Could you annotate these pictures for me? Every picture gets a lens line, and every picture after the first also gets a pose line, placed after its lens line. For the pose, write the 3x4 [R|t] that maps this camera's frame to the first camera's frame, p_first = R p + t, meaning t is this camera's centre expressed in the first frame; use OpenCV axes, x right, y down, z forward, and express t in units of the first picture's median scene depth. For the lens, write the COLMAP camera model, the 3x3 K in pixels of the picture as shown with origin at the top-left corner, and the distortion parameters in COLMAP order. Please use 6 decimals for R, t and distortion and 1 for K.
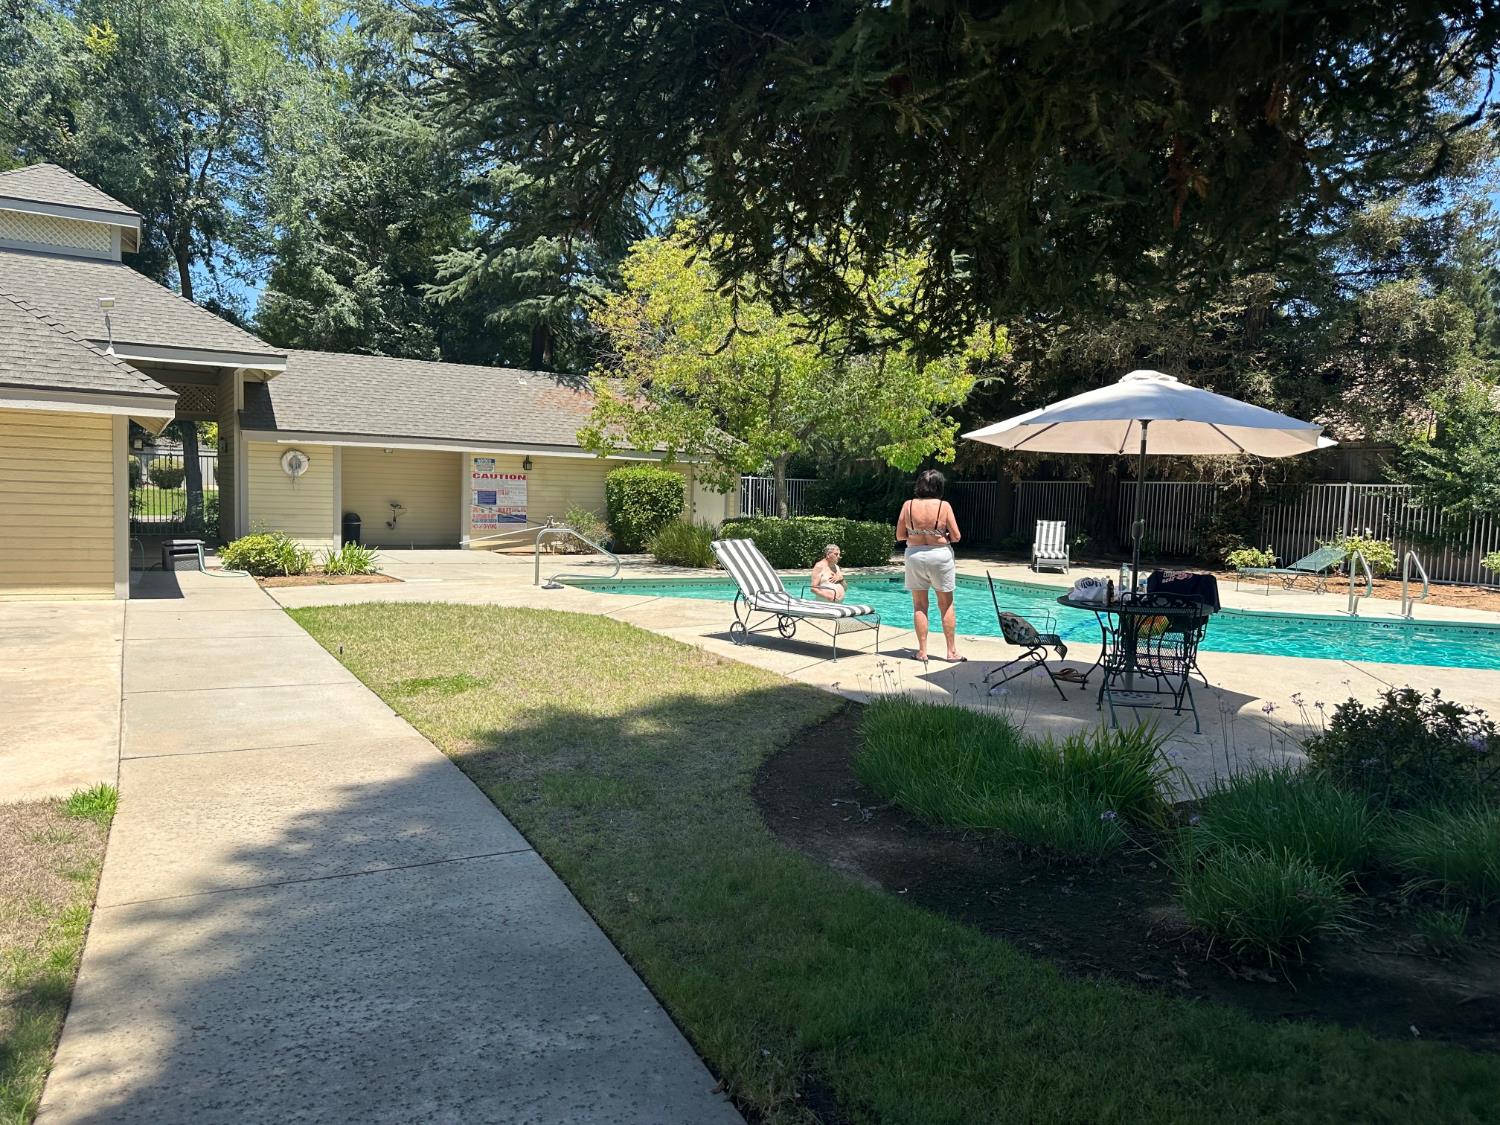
lens RADIAL K [[1053.7, 0, 738.2], [0, 1053.7, 556.9], [0, 0, 1]] dist [0.095964, -0.121968]
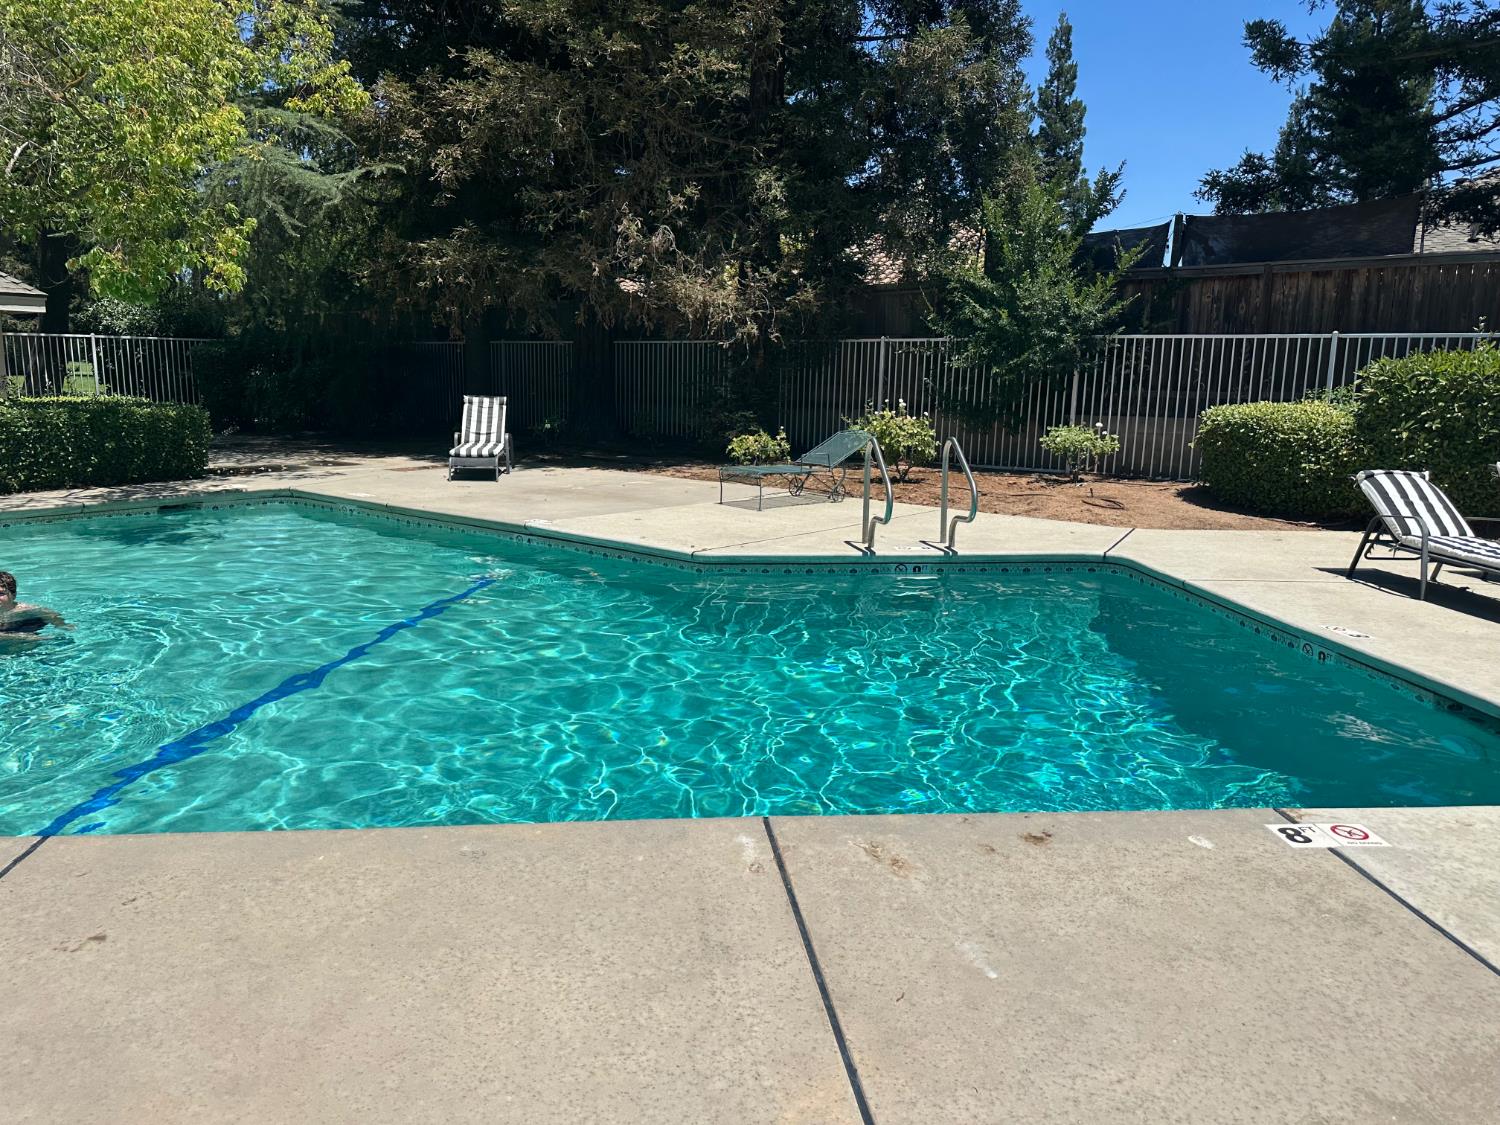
lens RADIAL K [[1063.4, 0, 729.5], [0, 1063.4, 560.2], [0, 0, 1]] dist [0.171909, -0.305200]
pose [[0.938482, -0.072721, 0.337584, 0.217741], [0.032783, 0.991922, 0.122539, -0.010634], [-0.343768, -0.103934, 0.933285, 0.343923]]
